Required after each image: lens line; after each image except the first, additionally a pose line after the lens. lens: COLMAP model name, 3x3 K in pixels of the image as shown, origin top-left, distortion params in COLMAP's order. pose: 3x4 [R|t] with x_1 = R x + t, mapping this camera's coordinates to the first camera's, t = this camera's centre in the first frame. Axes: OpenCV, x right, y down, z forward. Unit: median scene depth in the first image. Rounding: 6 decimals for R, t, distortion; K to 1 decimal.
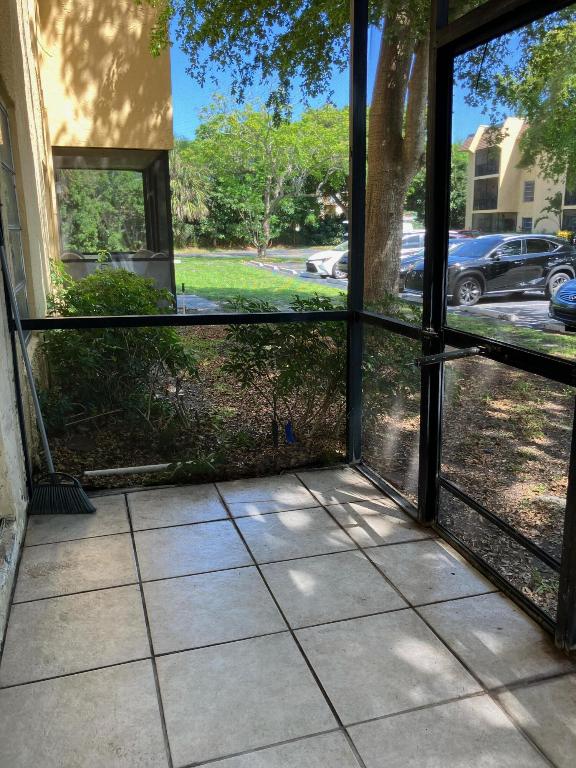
lens RADIAL K [[642.3, 0, 289.2], [0, 642.3, 383.8], [0, 0, 1]] dist [0.016667, 0.012923]
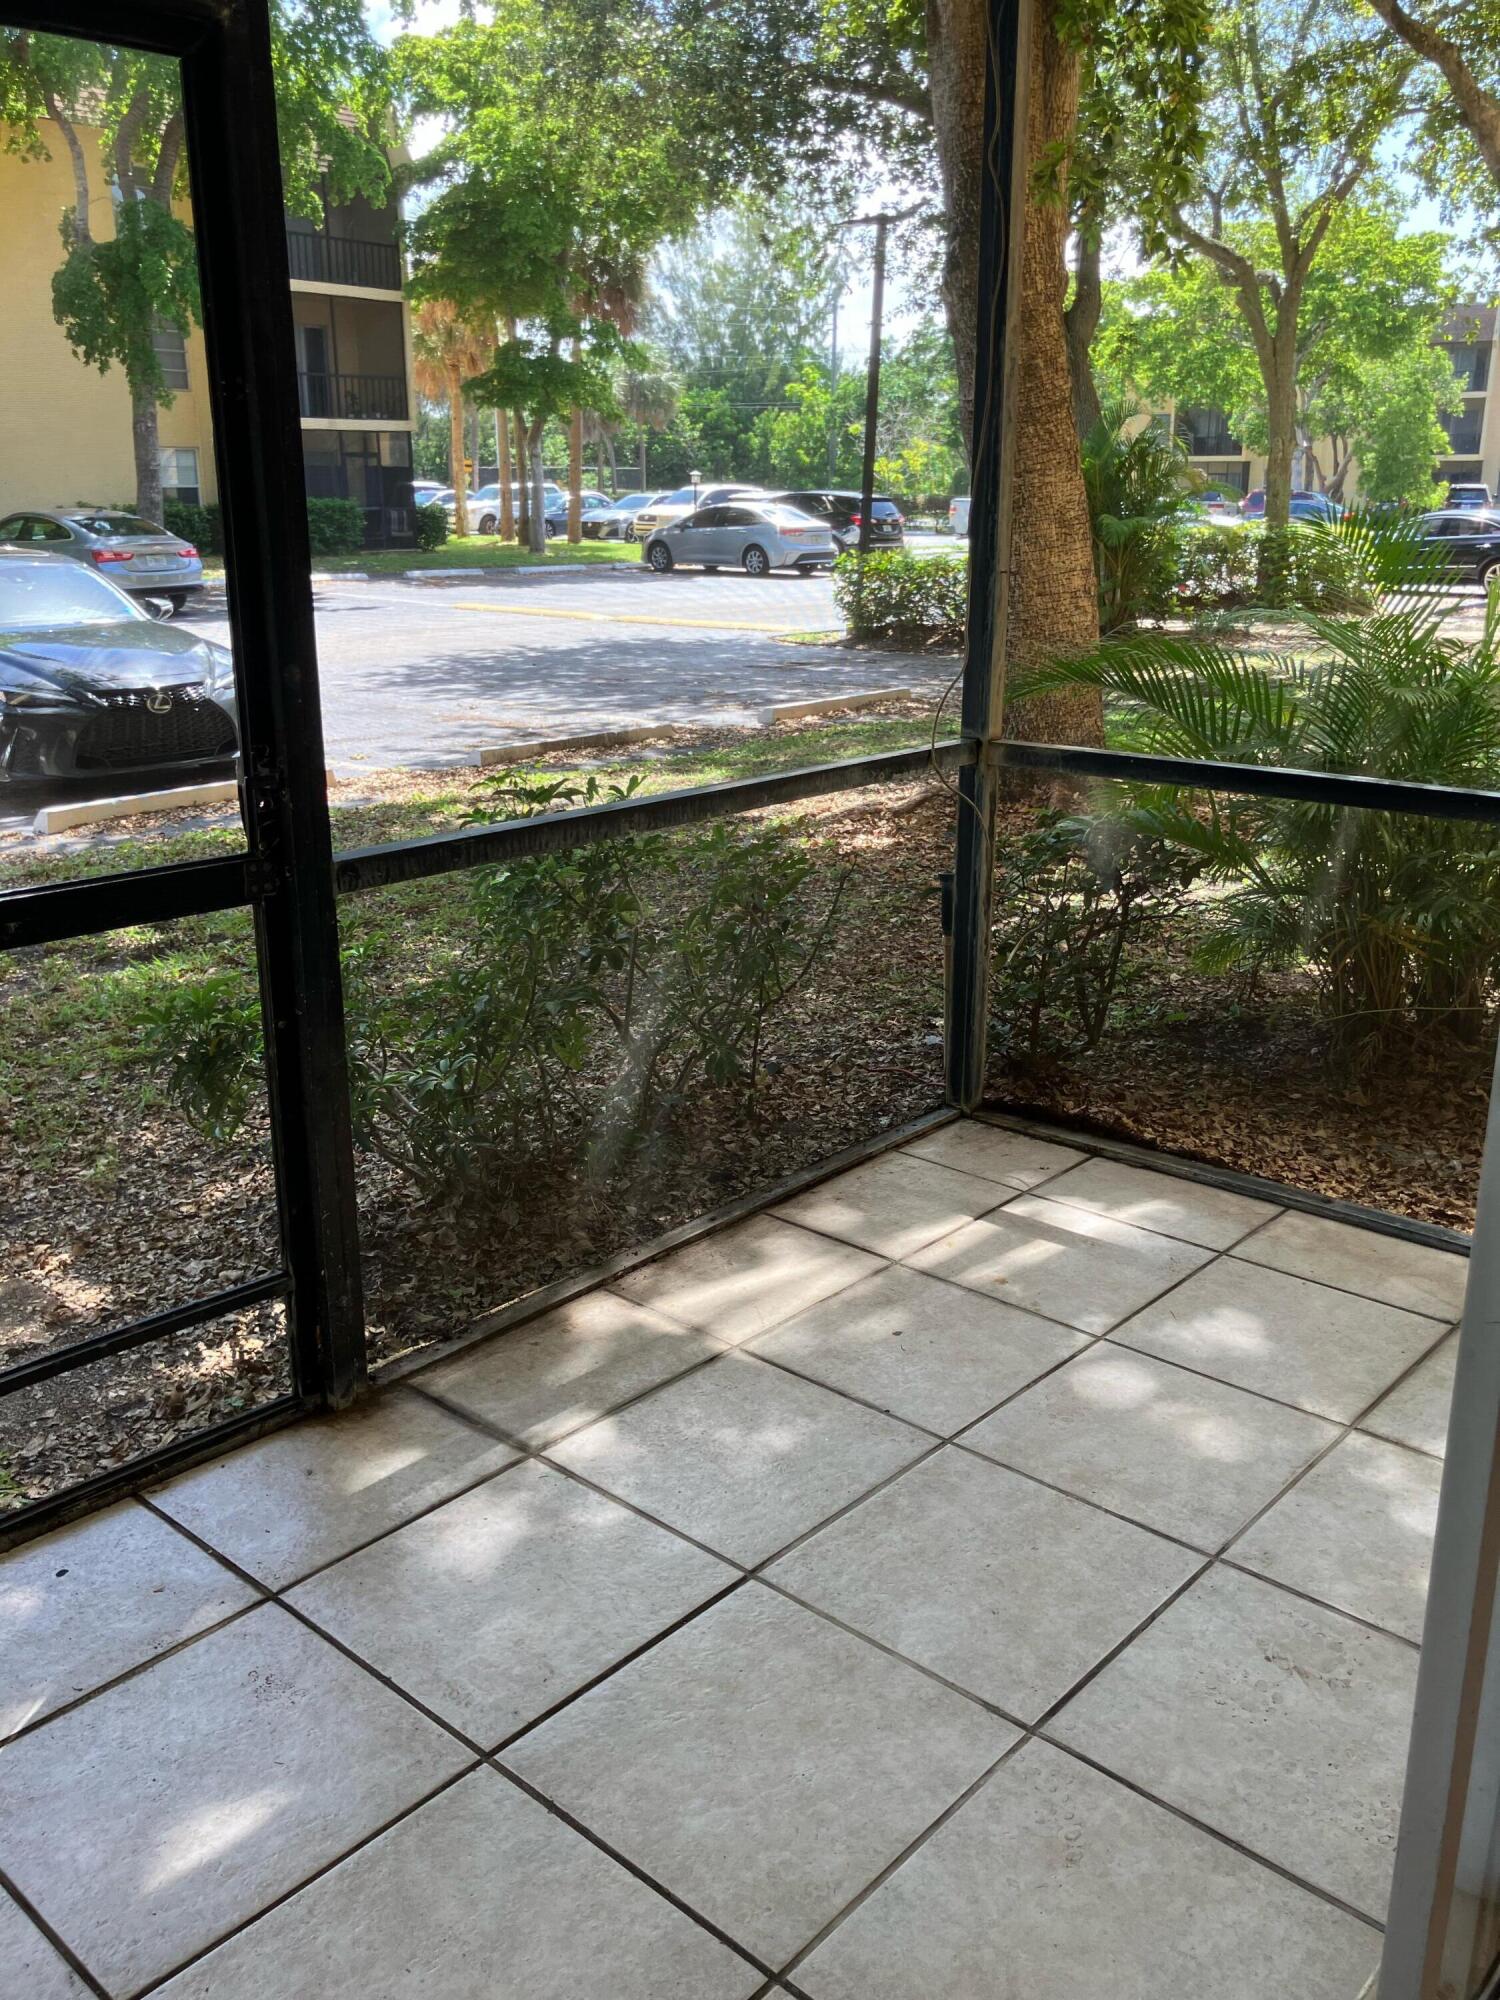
lens RADIAL K [[1672.7, 0, 751.0], [0, 1672.7, 999.8], [0, 0, 1]] dist [0.016667, 0.012923]
pose [[-0.499639, -0.251005, 0.829070, -0.808812], [0.196723, 0.899210, 0.390795, -0.355914], [-0.843600, 0.358354, -0.399902, 1.221554]]
